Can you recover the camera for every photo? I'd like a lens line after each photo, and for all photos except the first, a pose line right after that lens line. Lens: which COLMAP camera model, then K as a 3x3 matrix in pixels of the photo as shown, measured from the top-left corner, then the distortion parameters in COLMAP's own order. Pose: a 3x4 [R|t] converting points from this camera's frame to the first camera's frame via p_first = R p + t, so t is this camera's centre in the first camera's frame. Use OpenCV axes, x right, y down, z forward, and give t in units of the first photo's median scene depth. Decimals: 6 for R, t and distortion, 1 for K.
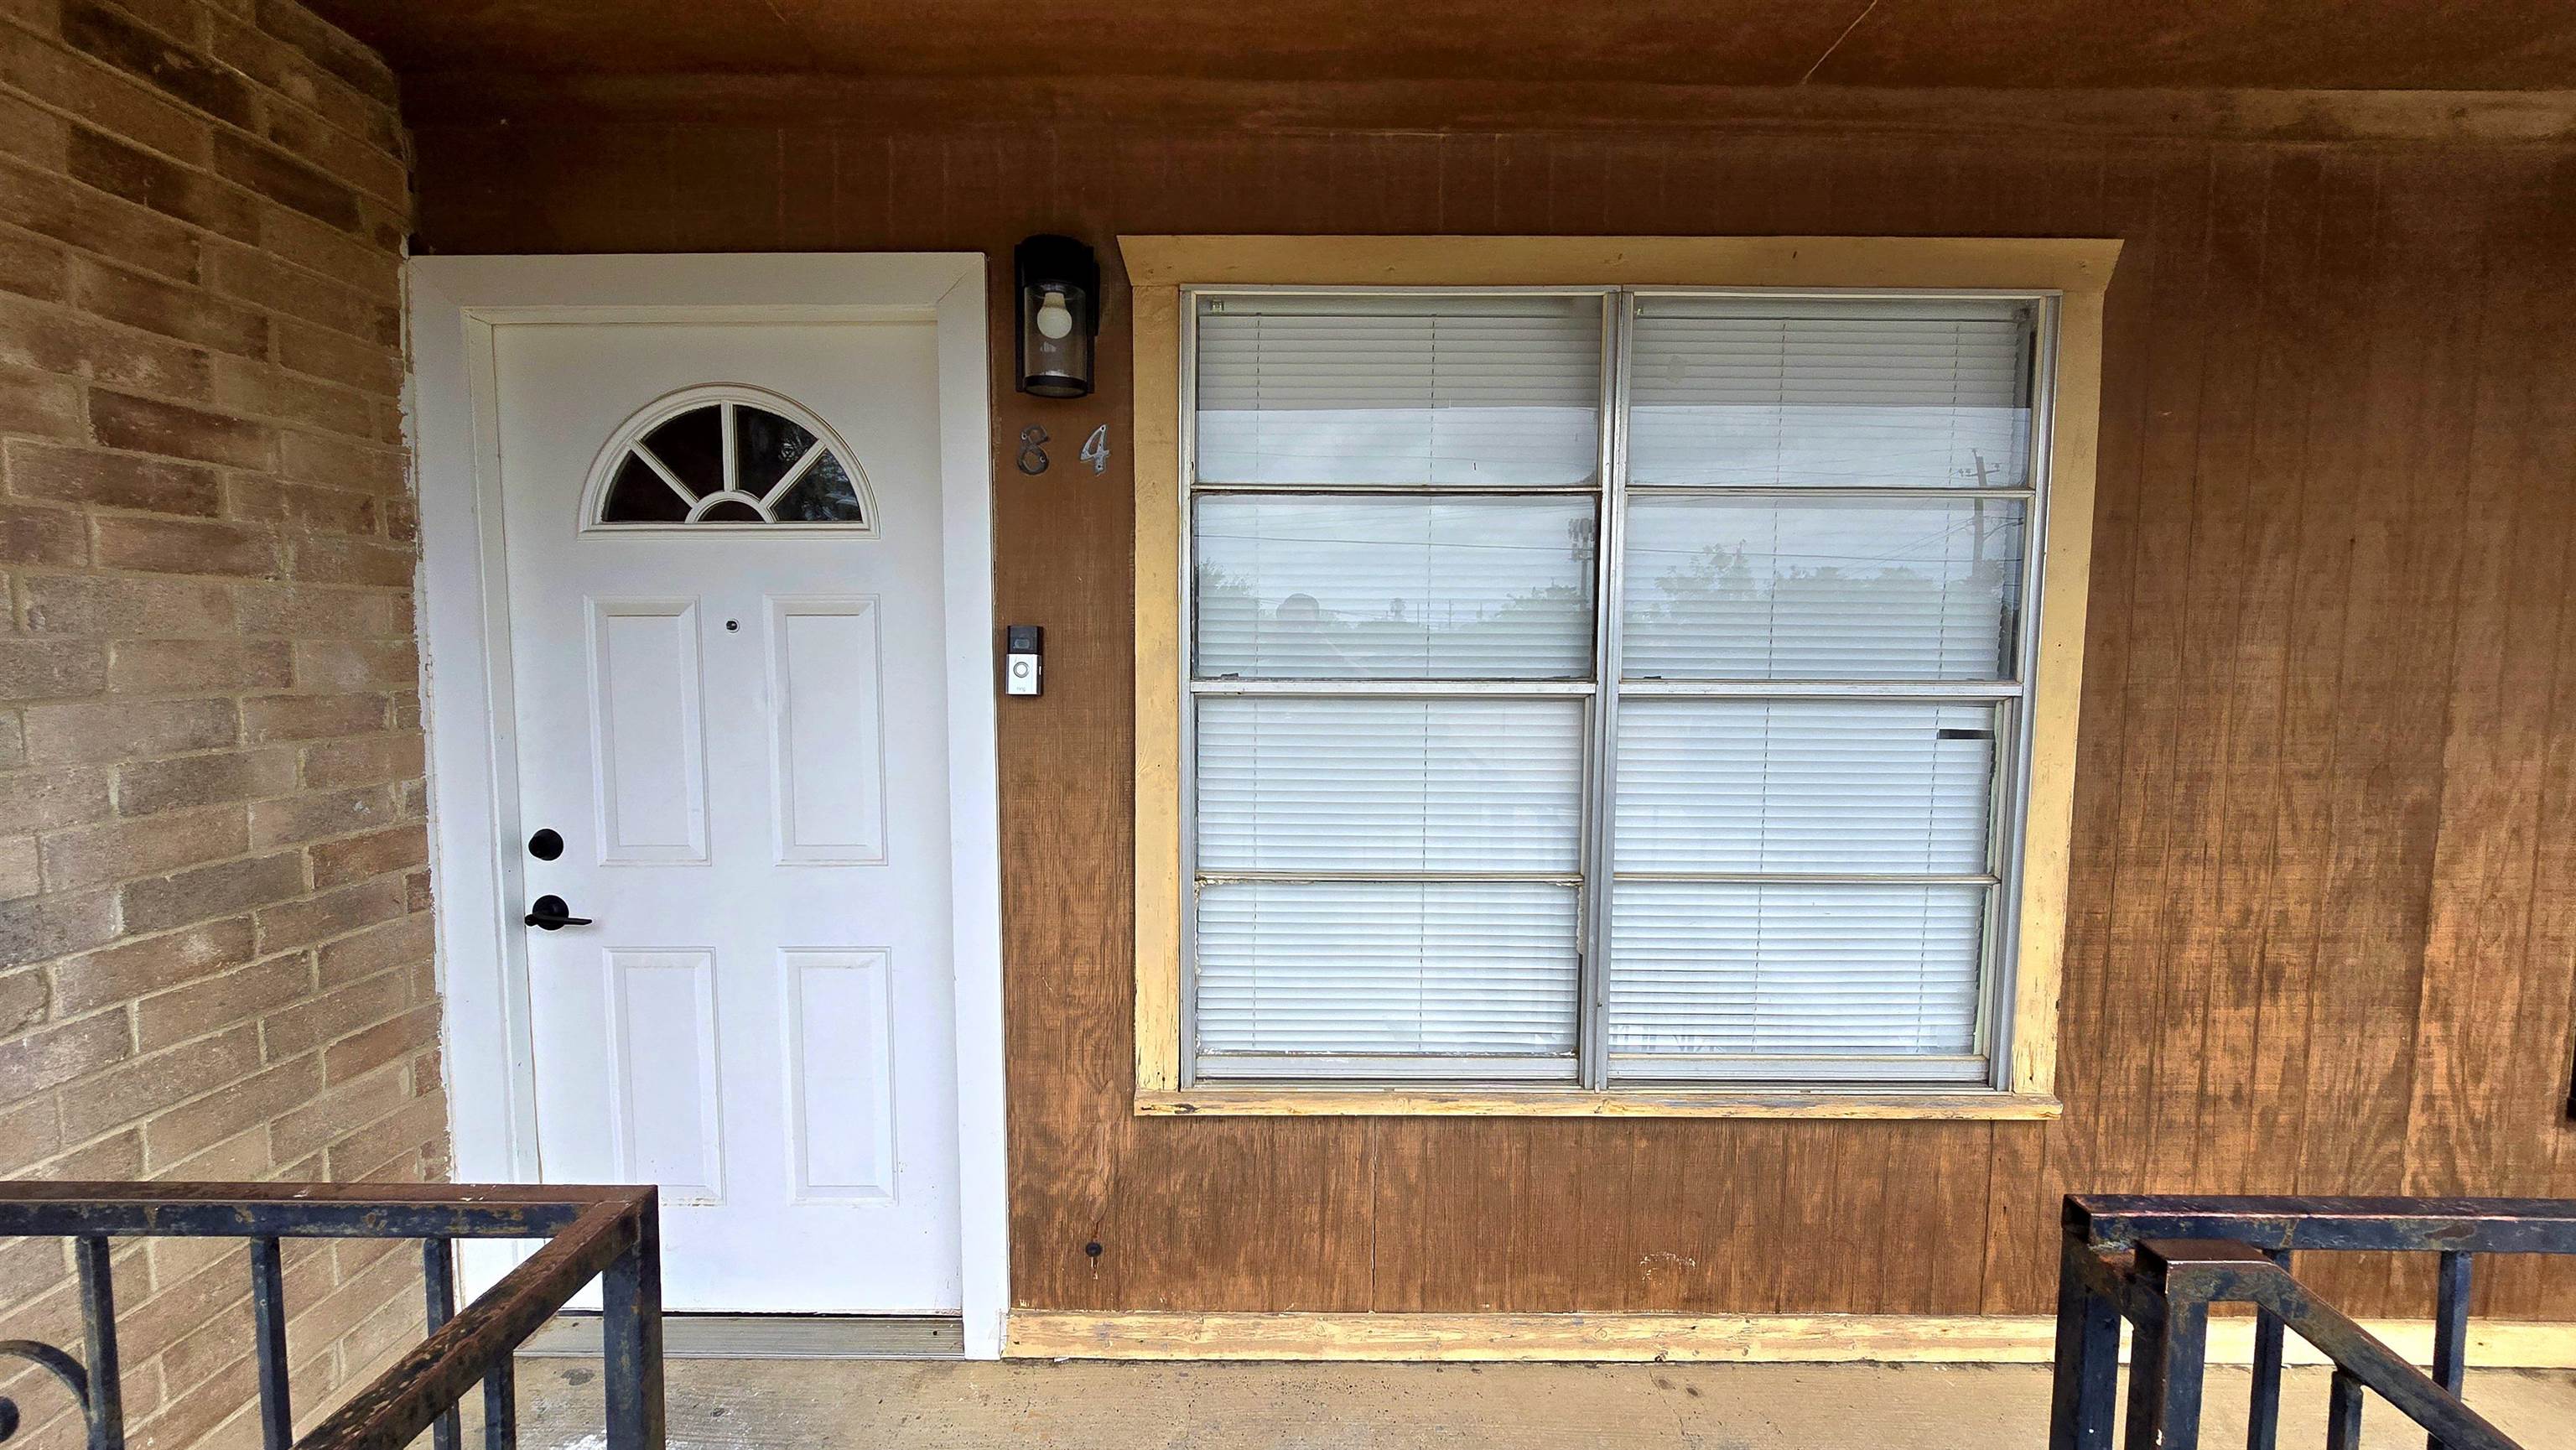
lens RADIAL K [[1046.5, 0, 1282.6], [0, 1046.5, 719.9], [0, 0, 1]] dist [-0.003444, -0.000085]
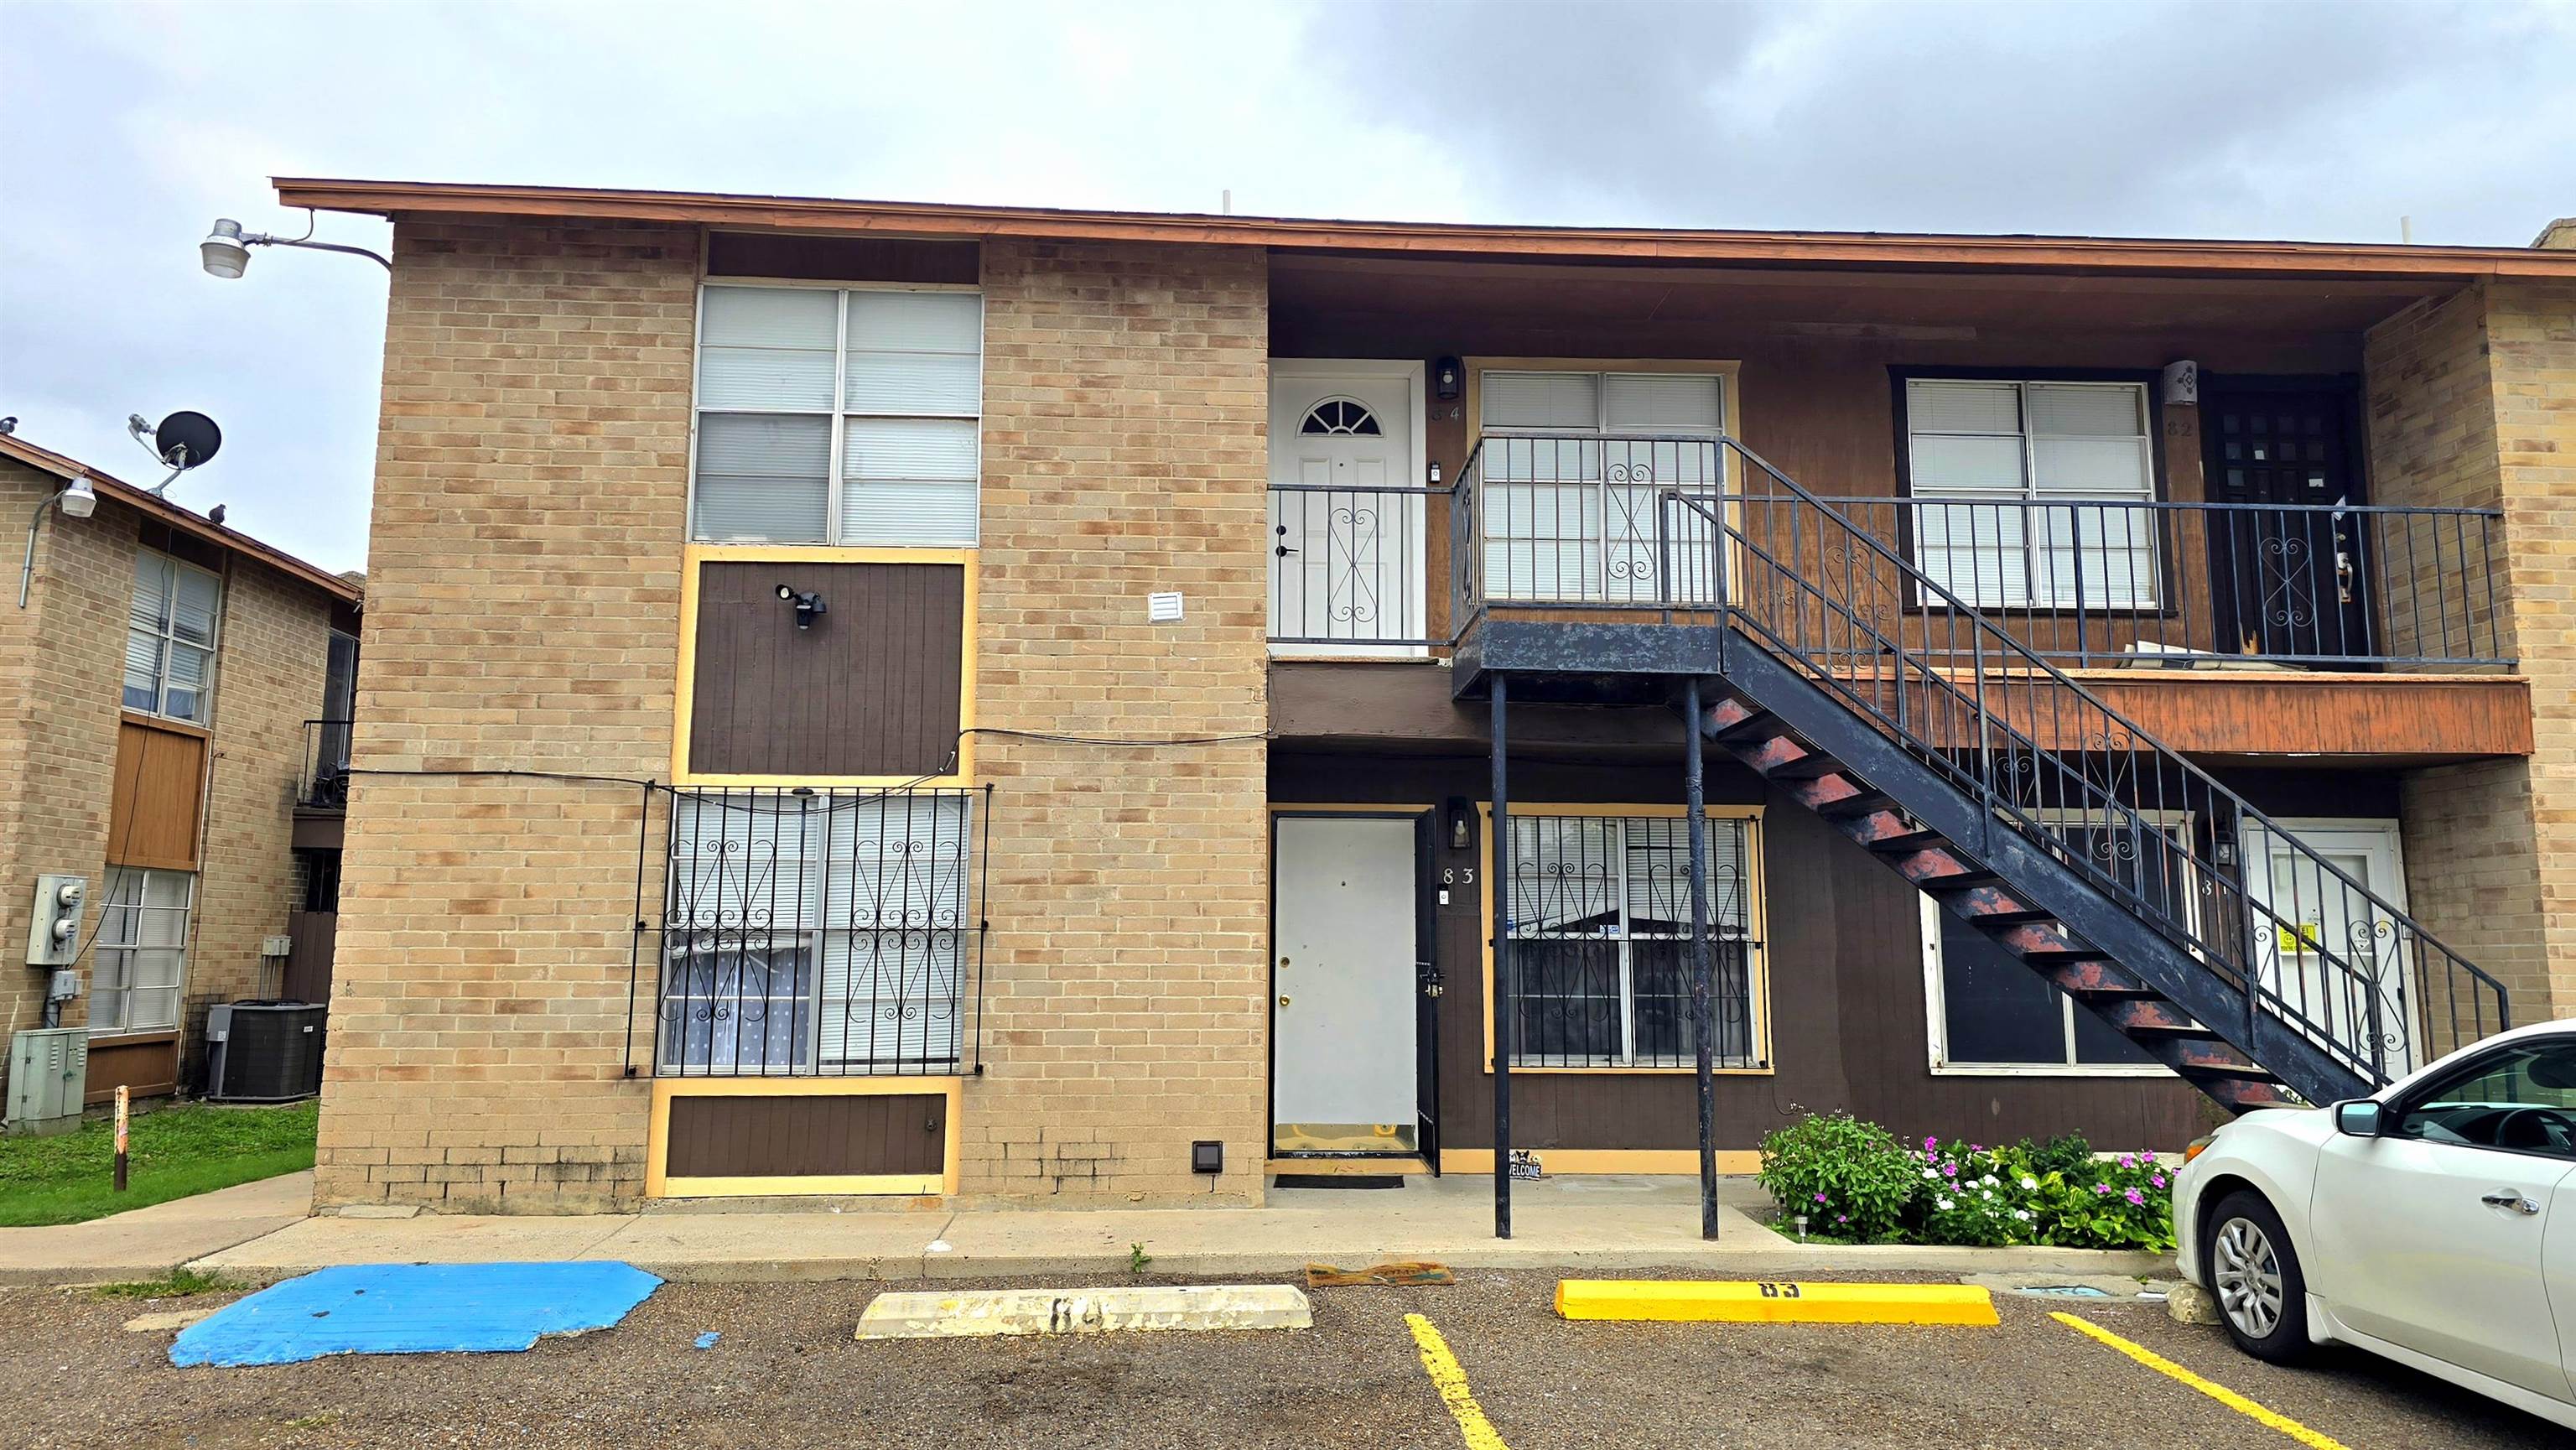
lens RADIAL K [[1646.0, 0, 1288.0], [0, 1646.0, 725.0], [0, 0, 1]] dist [0.001171, 0.000022]
pose [[0.998133, -0.001626, 0.061063, -1.023435], [0.014787, 0.976347, -0.215703, 1.845212], [-0.059268, 0.216203, 0.974548, -3.904471]]
